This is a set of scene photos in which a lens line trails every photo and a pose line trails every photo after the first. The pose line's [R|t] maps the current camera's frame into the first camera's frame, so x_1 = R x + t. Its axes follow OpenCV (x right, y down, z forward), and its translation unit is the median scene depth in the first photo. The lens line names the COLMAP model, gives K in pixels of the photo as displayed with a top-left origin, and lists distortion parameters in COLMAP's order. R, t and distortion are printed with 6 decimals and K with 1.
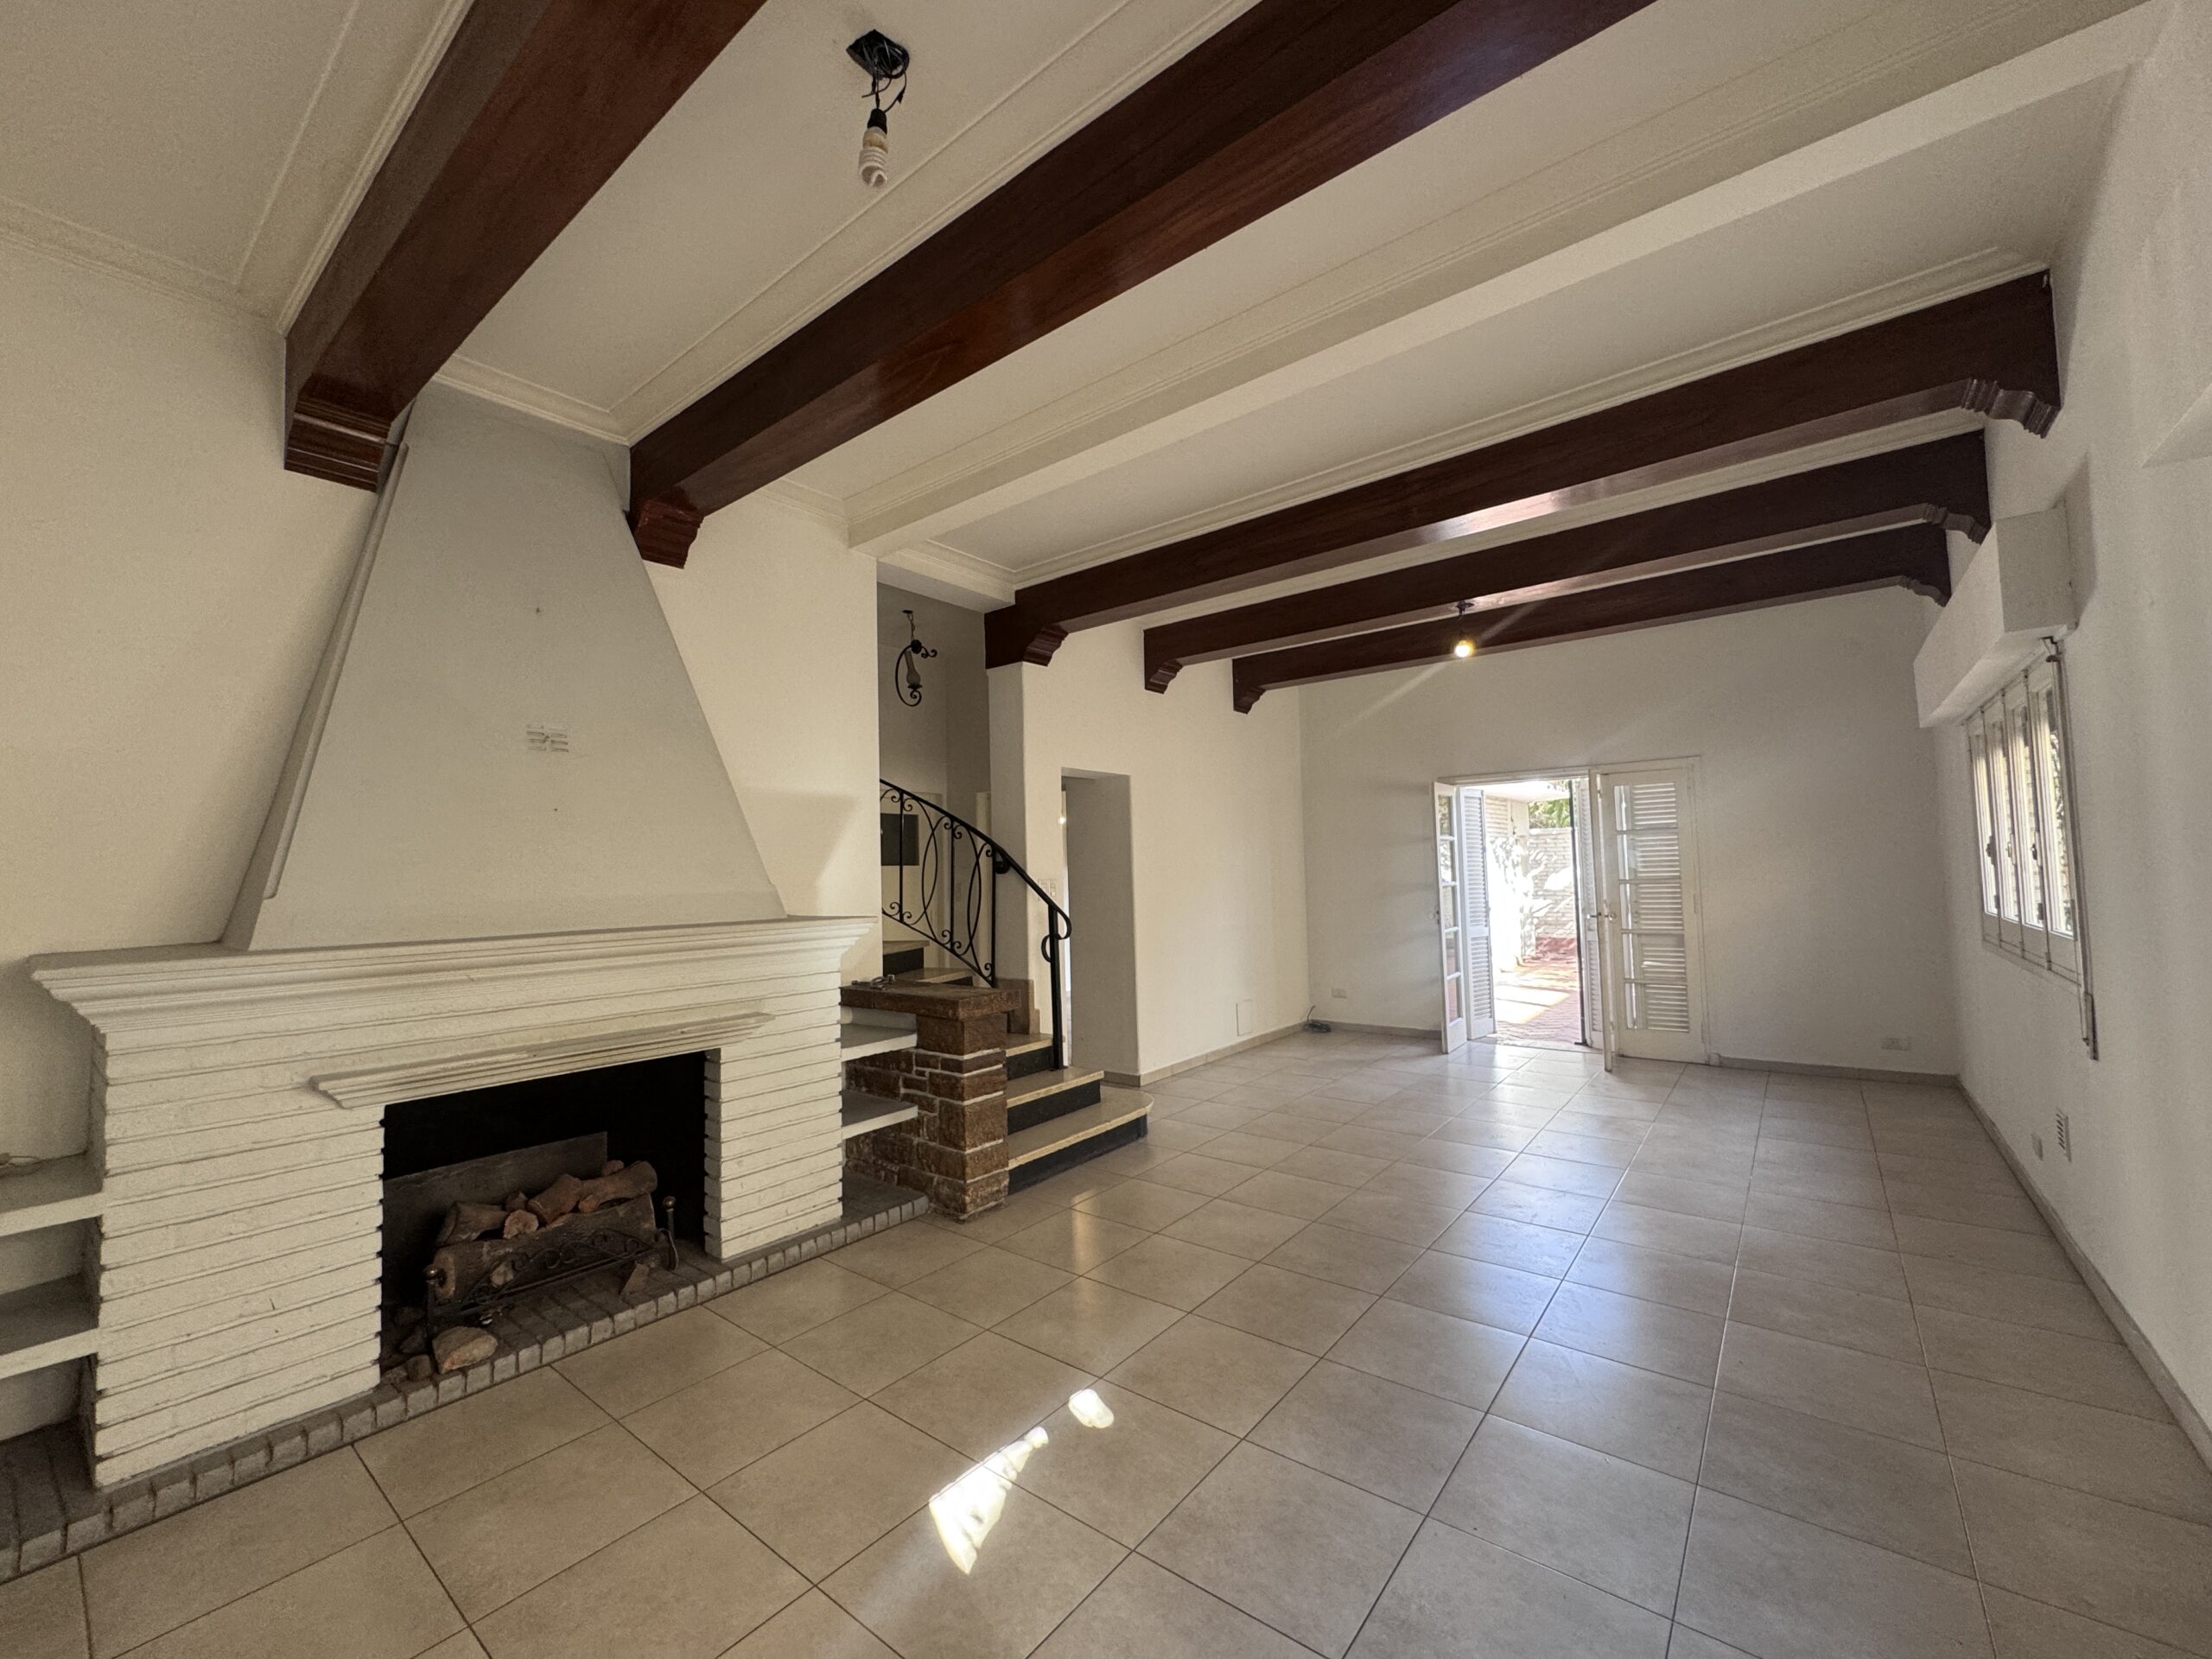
lens RADIAL K [[882.9, 0, 1111.6], [0, 882.9, 830.2], [0, 0, 1]] dist [-0.002092, -0.000294]
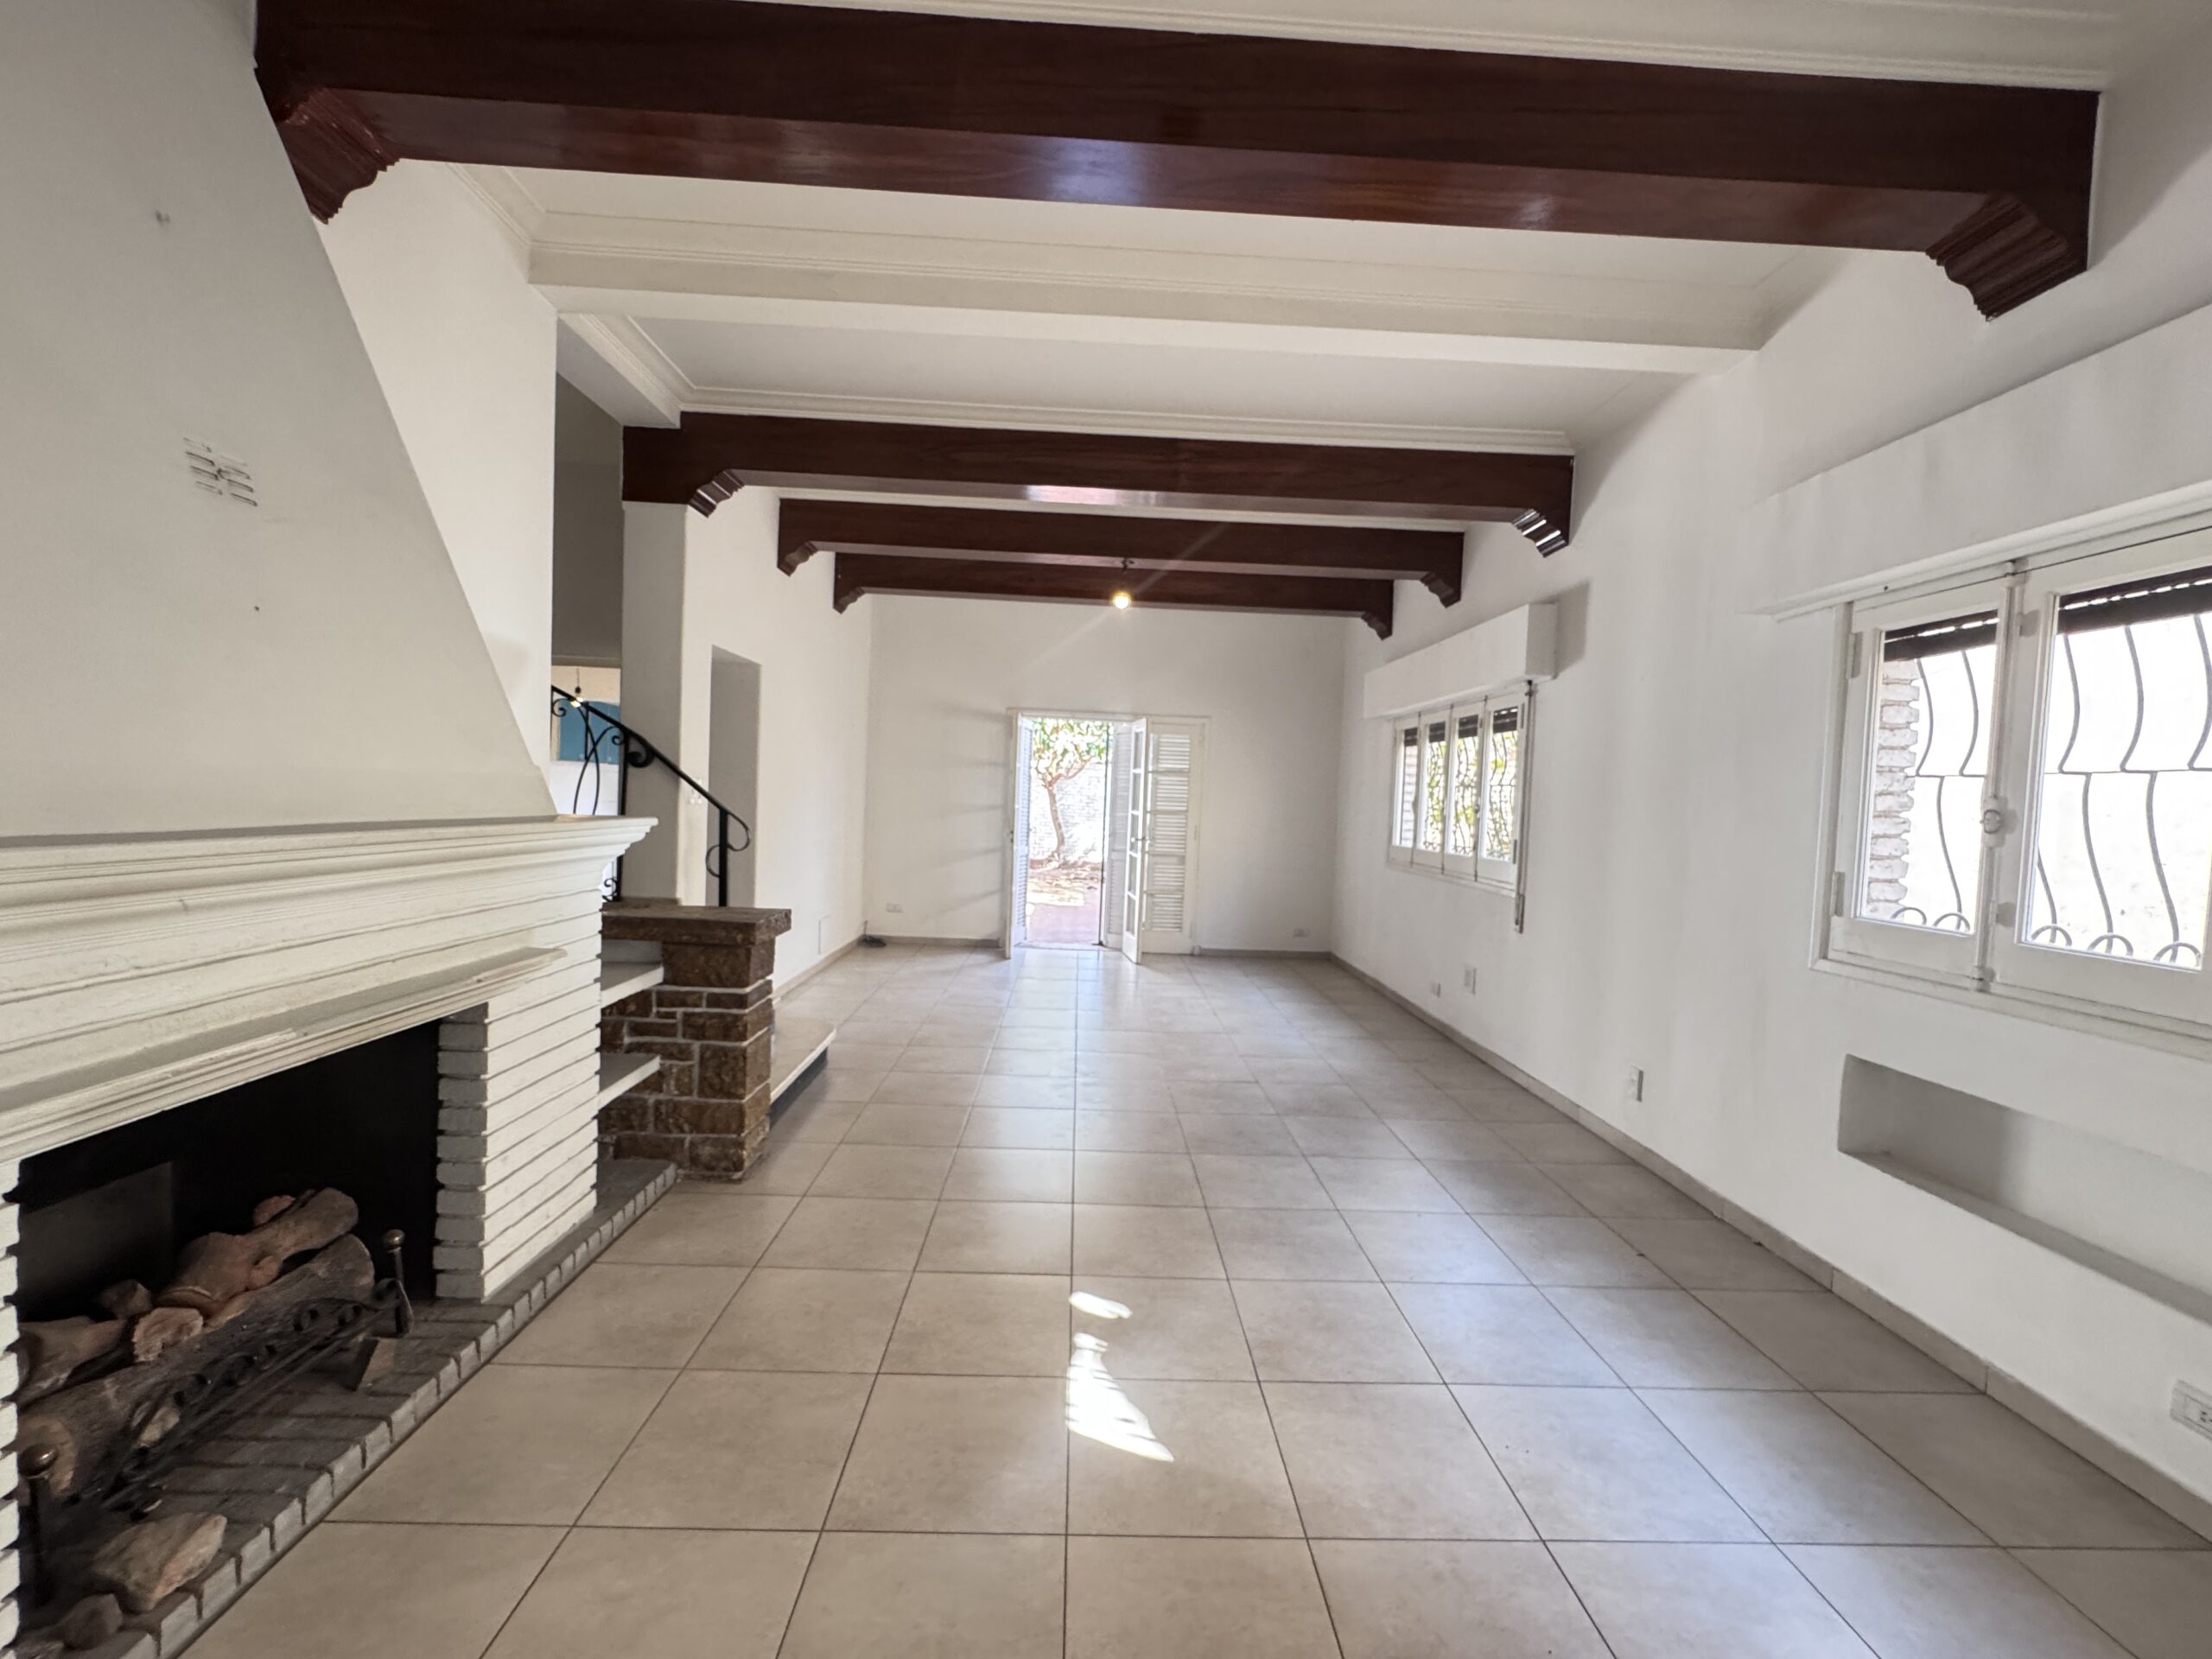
lens RADIAL K [[882.9, 0, 1111.6], [0, 882.9, 830.2], [0, 0, 1]] dist [-0.002092, -0.000294]
pose [[0.763701, 0.033693, 0.644690, -0.446108], [-0.094071, 0.993786, 0.059500, 0.025768], [-0.638679, -0.106087, 0.762125, 0.162027]]
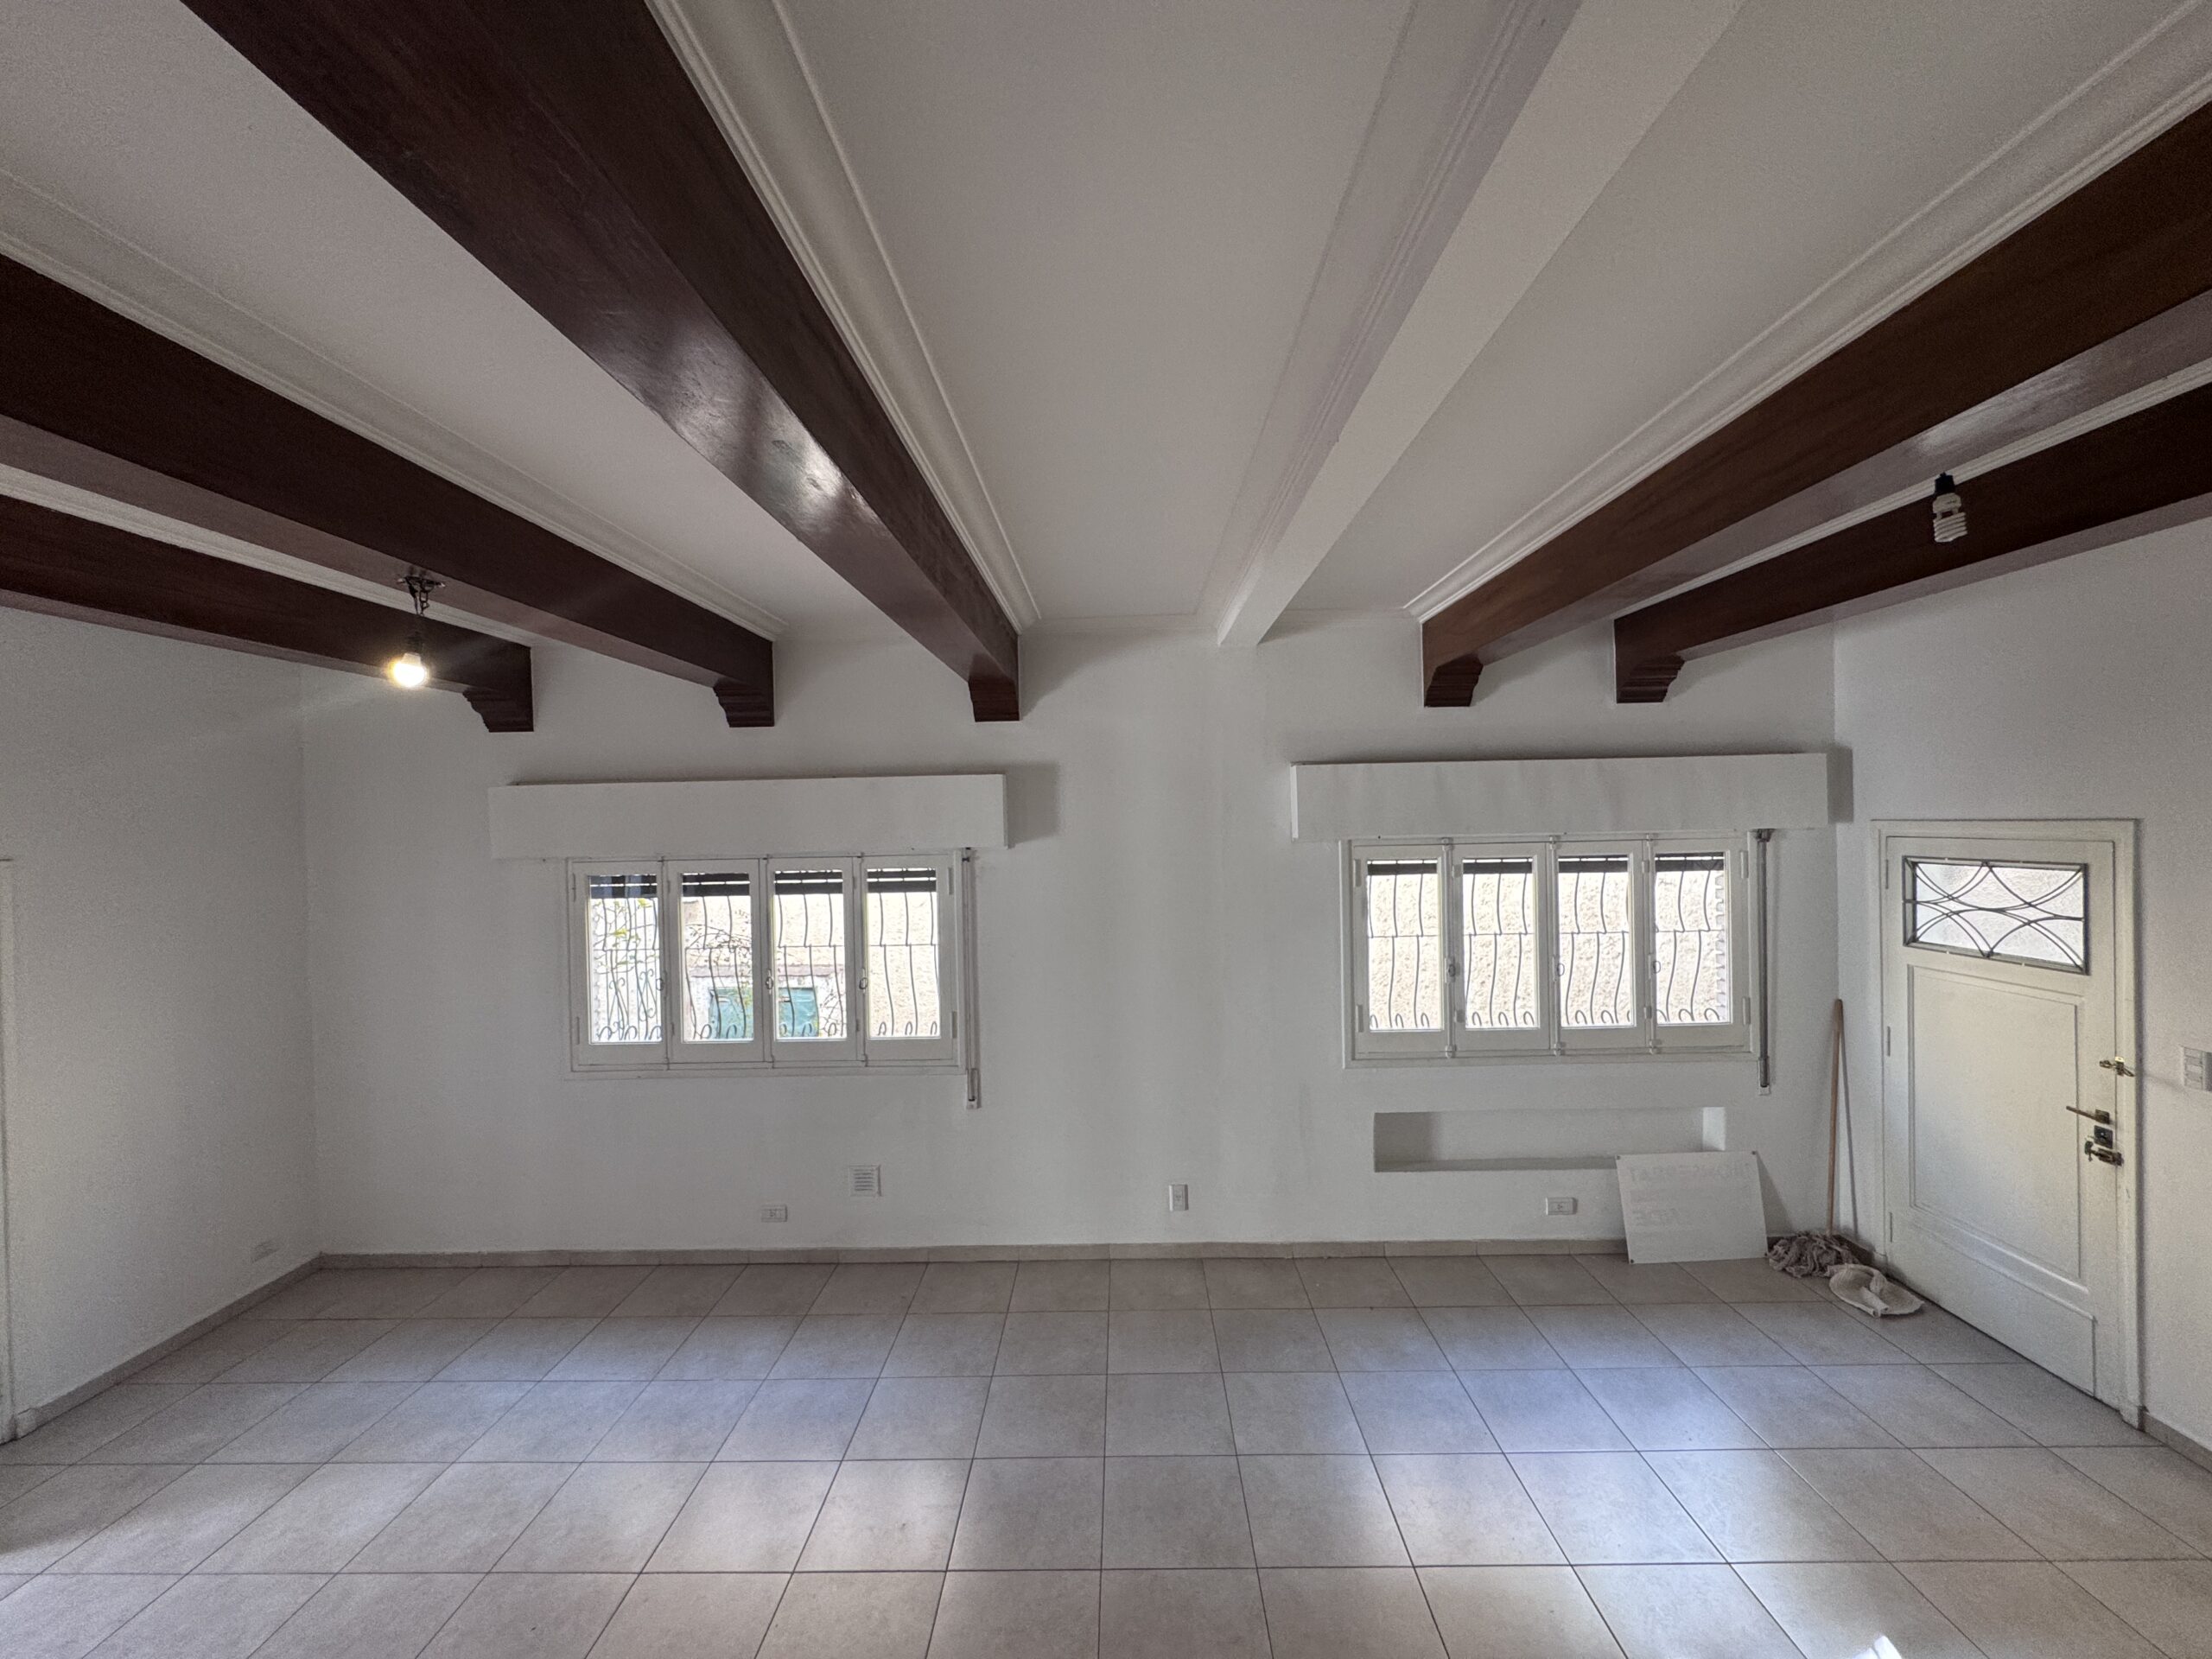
lens RADIAL K [[882.9, 0, 1111.6], [0, 882.9, 830.2], [0, 0, 1]] dist [-0.002092, -0.000294]
pose [[-0.601336, 0.031392, 0.798379, -0.268147], [-0.003634, 0.999110, -0.042021, -0.139129], [-0.798988, -0.028170, -0.600687, 1.332866]]
